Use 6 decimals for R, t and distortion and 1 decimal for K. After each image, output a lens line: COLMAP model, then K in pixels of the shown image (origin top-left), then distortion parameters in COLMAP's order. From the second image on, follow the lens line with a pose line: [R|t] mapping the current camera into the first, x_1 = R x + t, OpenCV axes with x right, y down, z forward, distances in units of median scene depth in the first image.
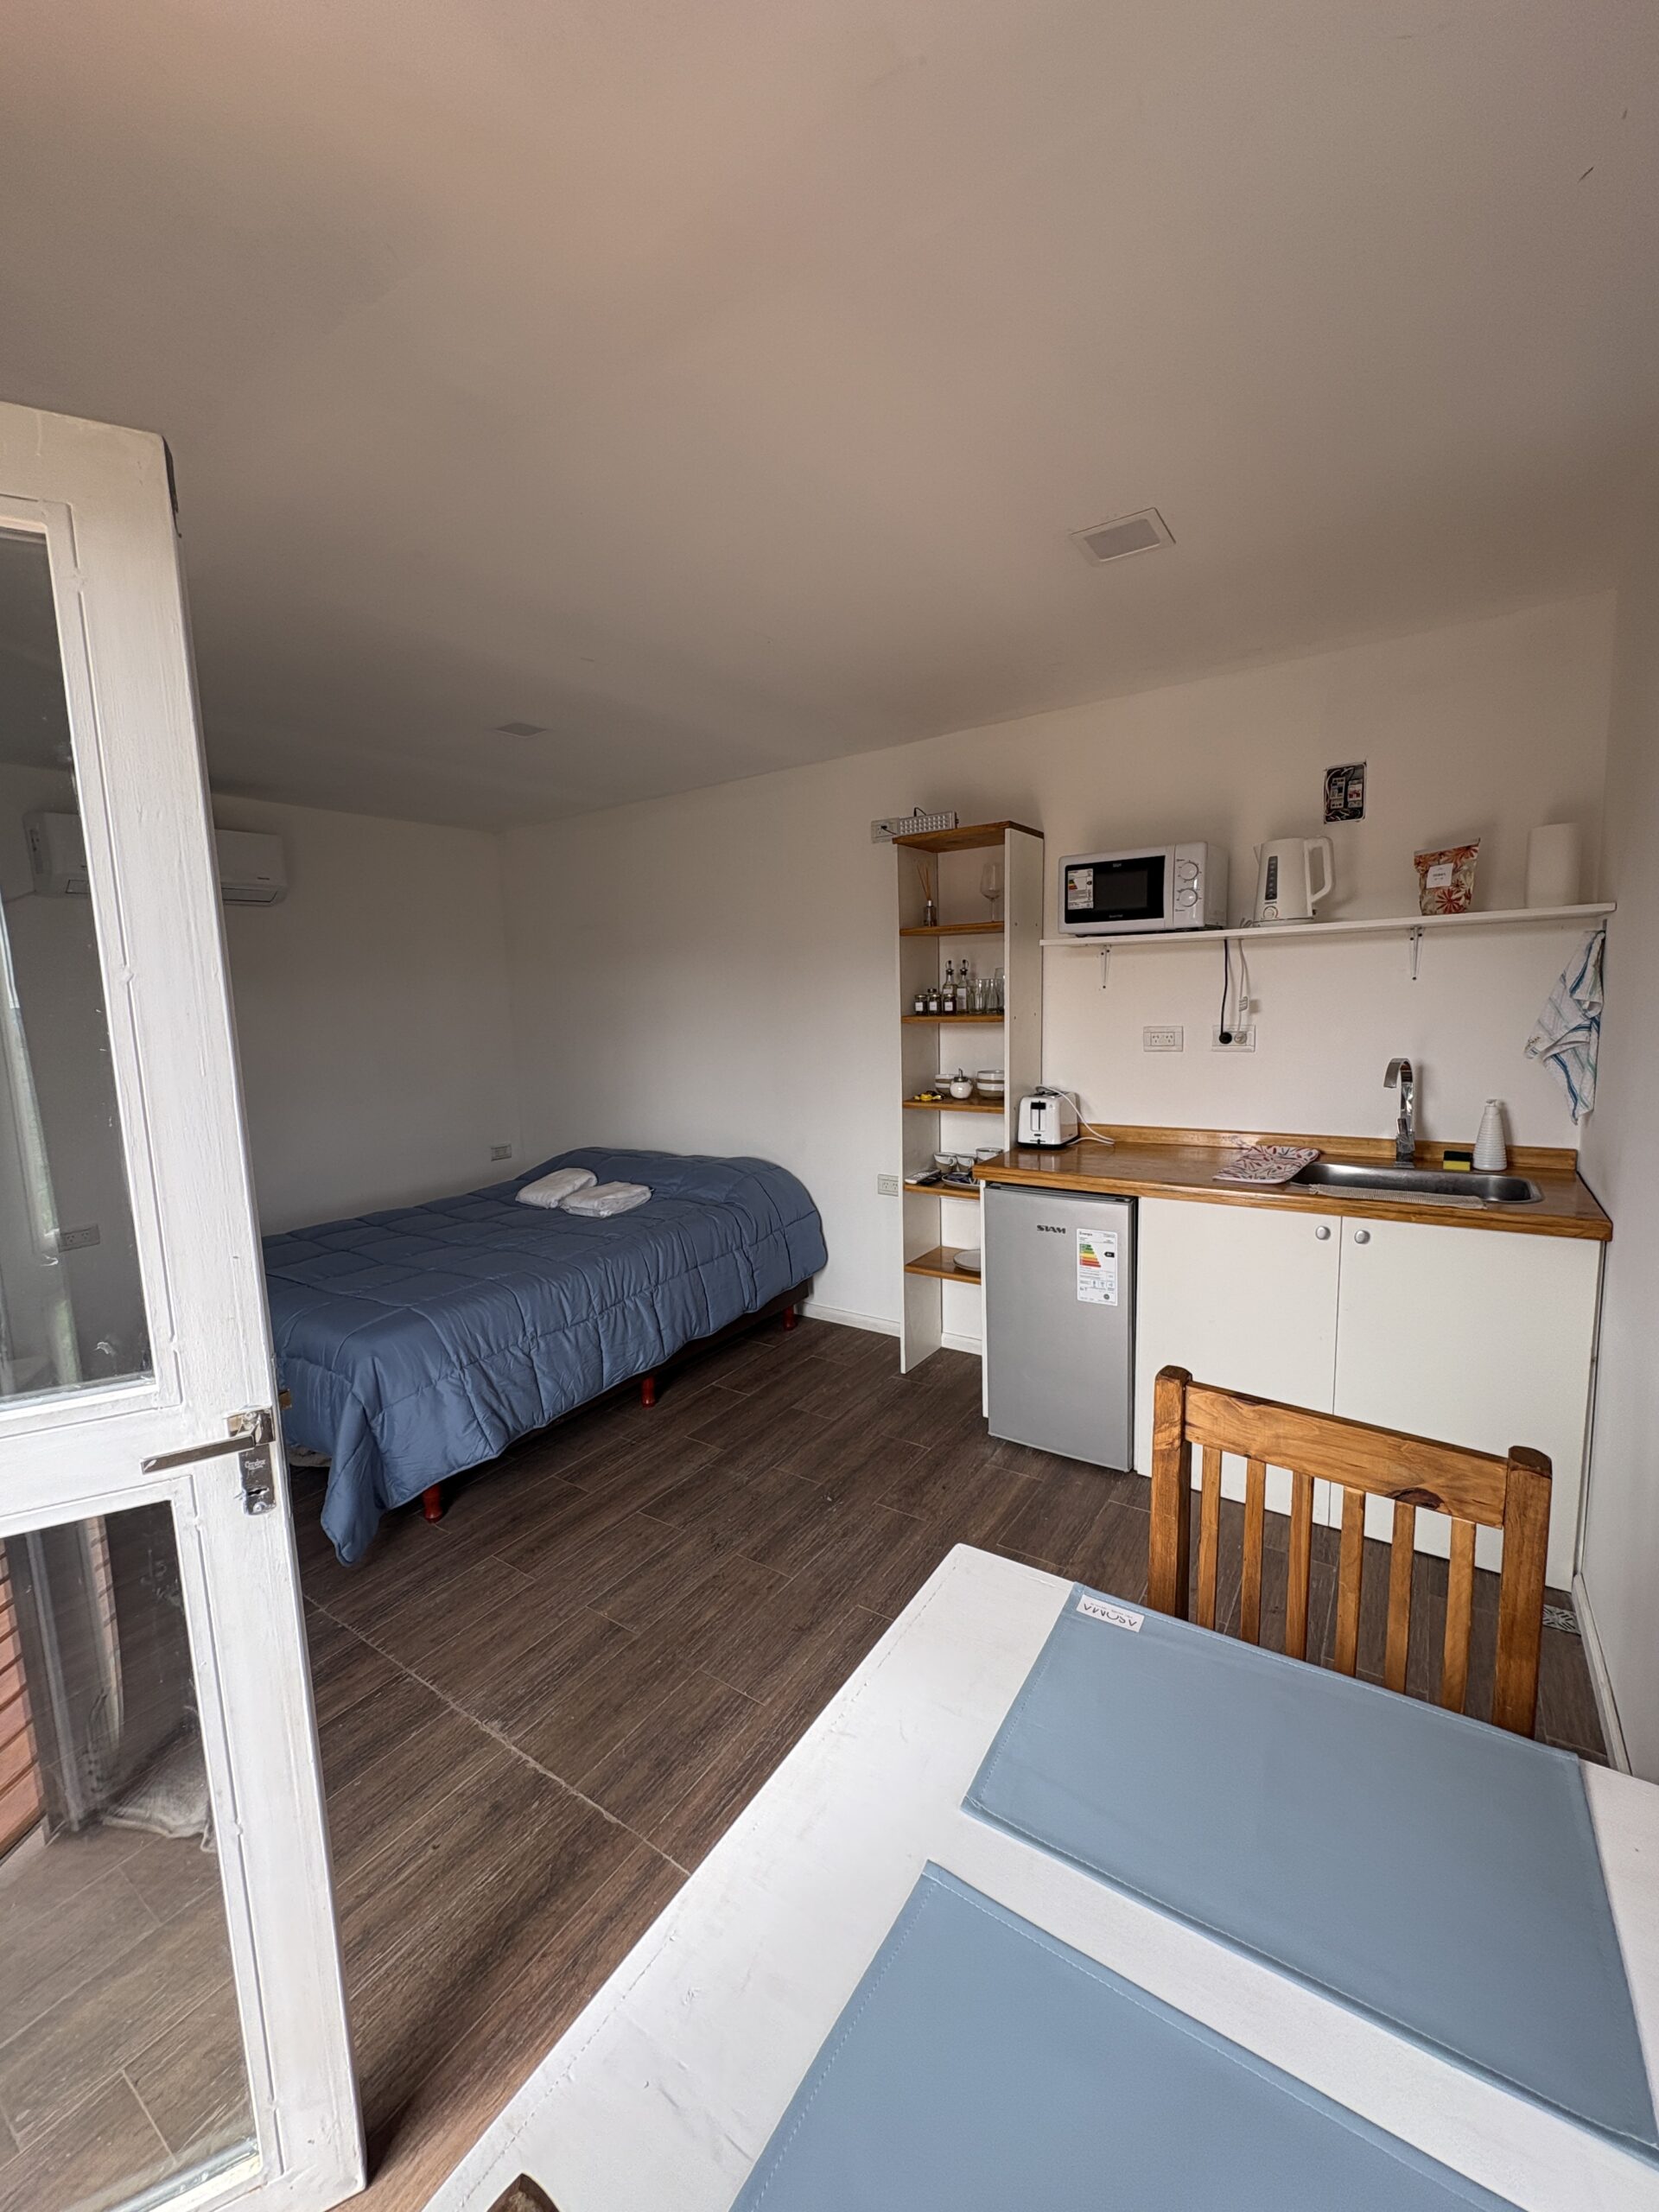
lens RADIAL K [[882.0, 0, 829.5], [0, 882.0, 1106.0], [0, 0, 1]] dist [0.000027, -0.000052]
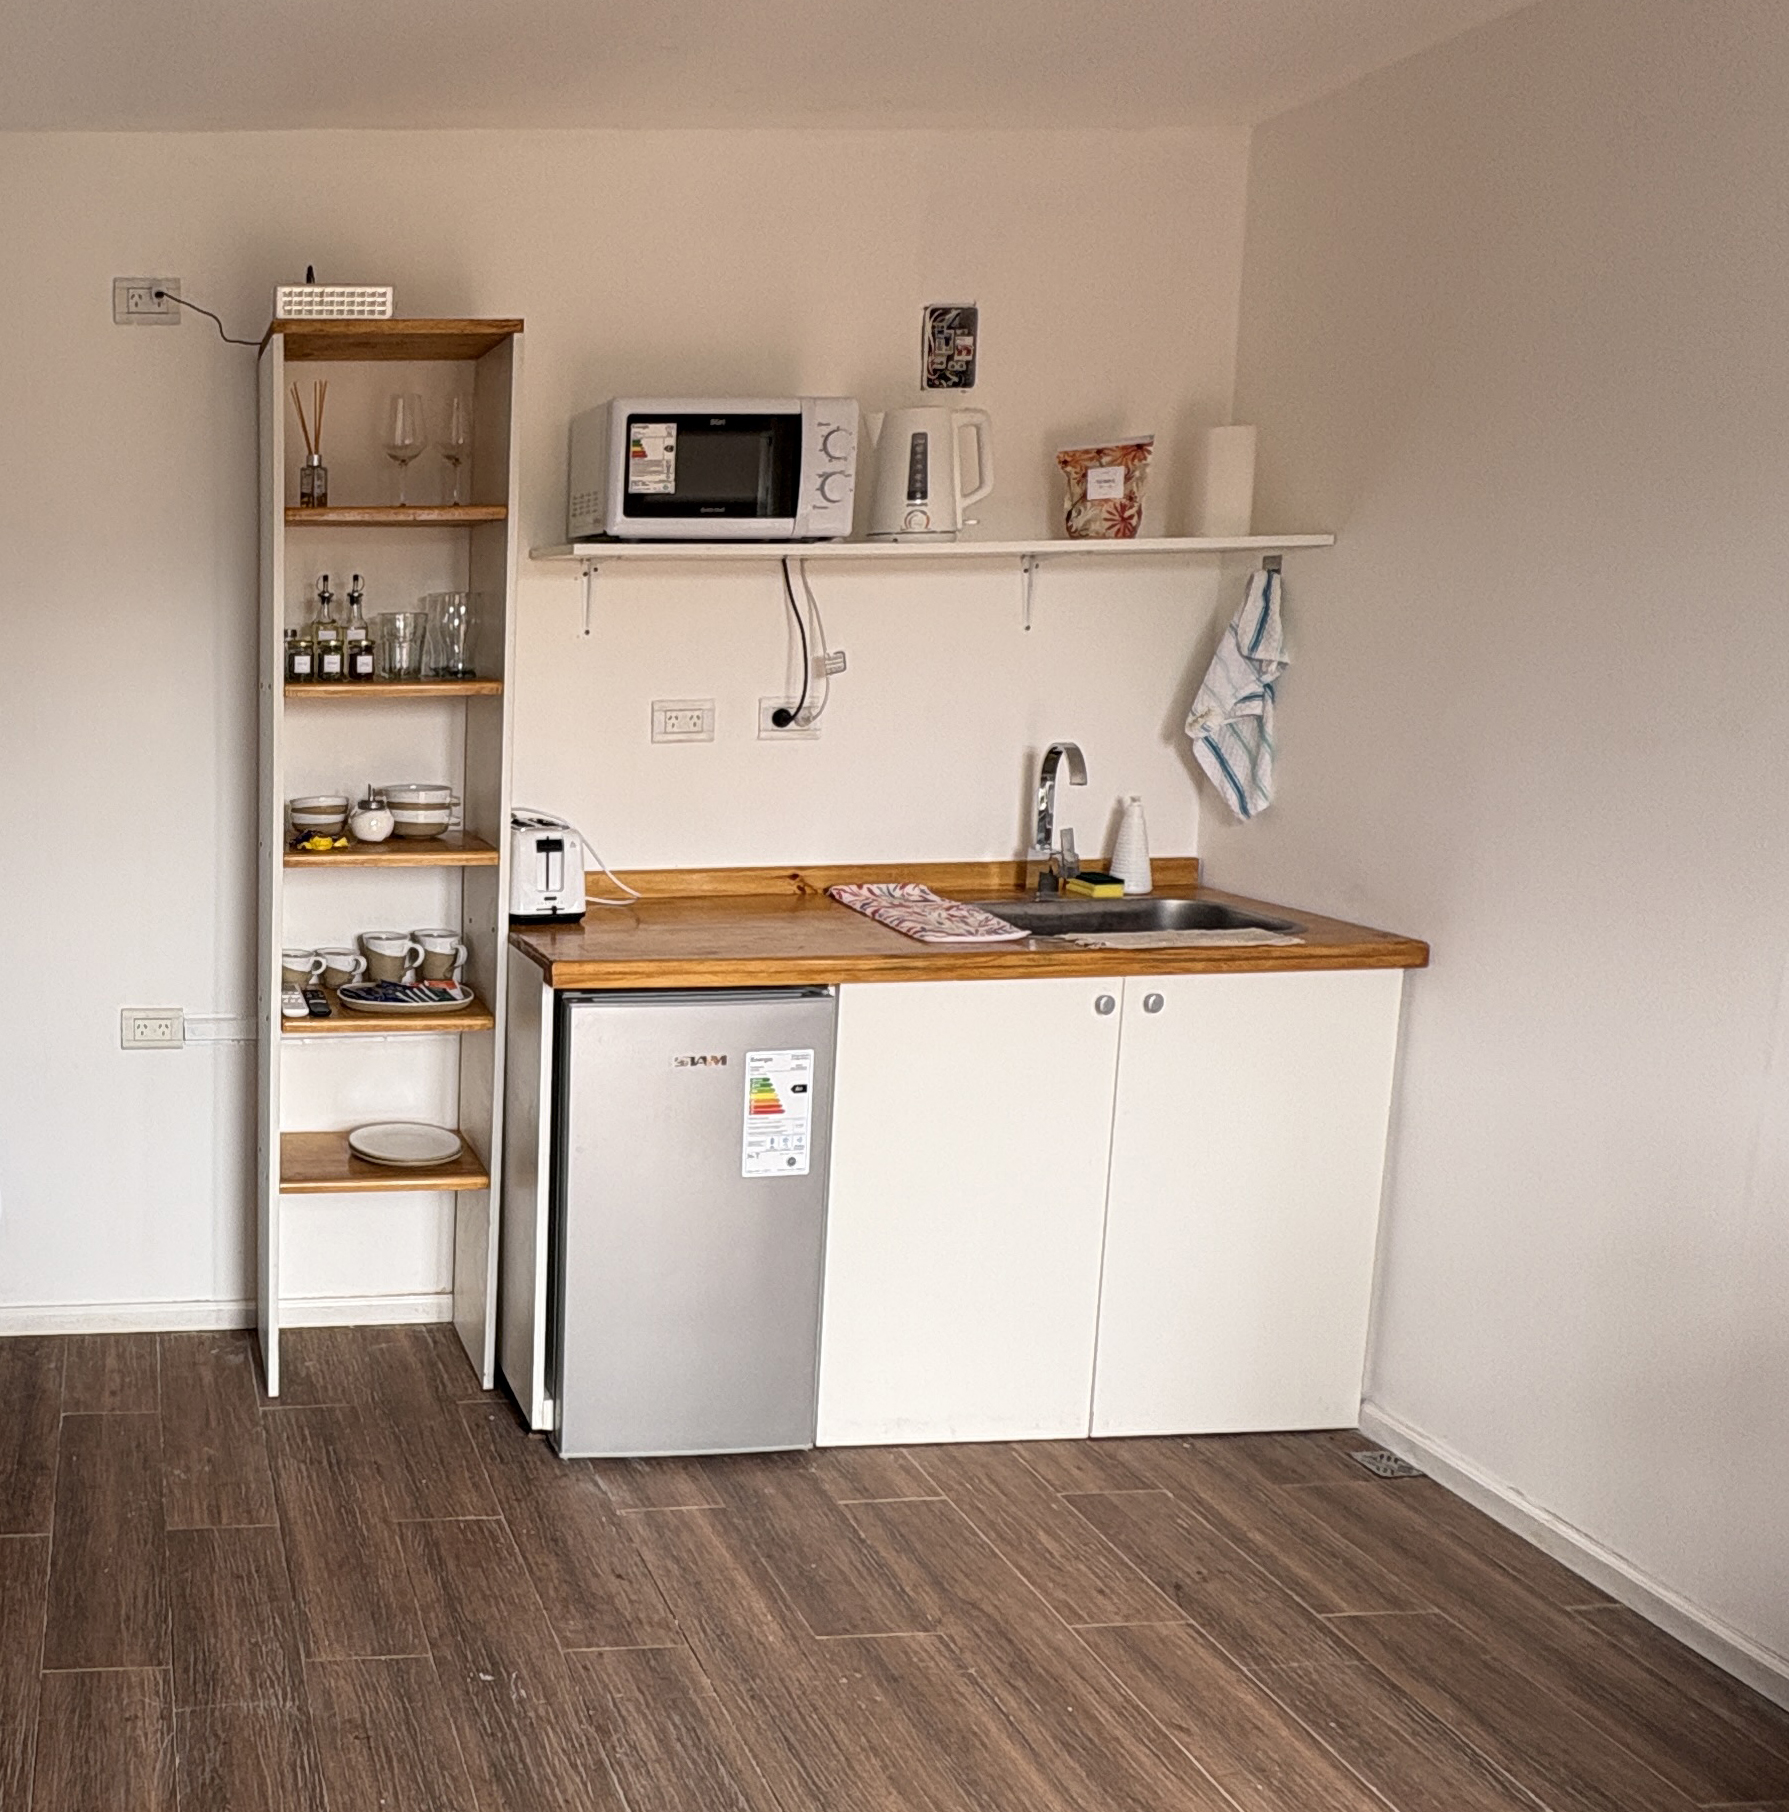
lens RADIAL K [[1539.3, 0, 894.5], [0, 1539.3, 849.0], [0, 0, 1]] dist [0.002193, 0.000301]
pose [[0.799062, -0.065767, 0.597641, -0.198868], [0.063018, 0.997686, 0.025533, -0.010807], [-0.597937, 0.017260, 0.801357, 0.119307]]
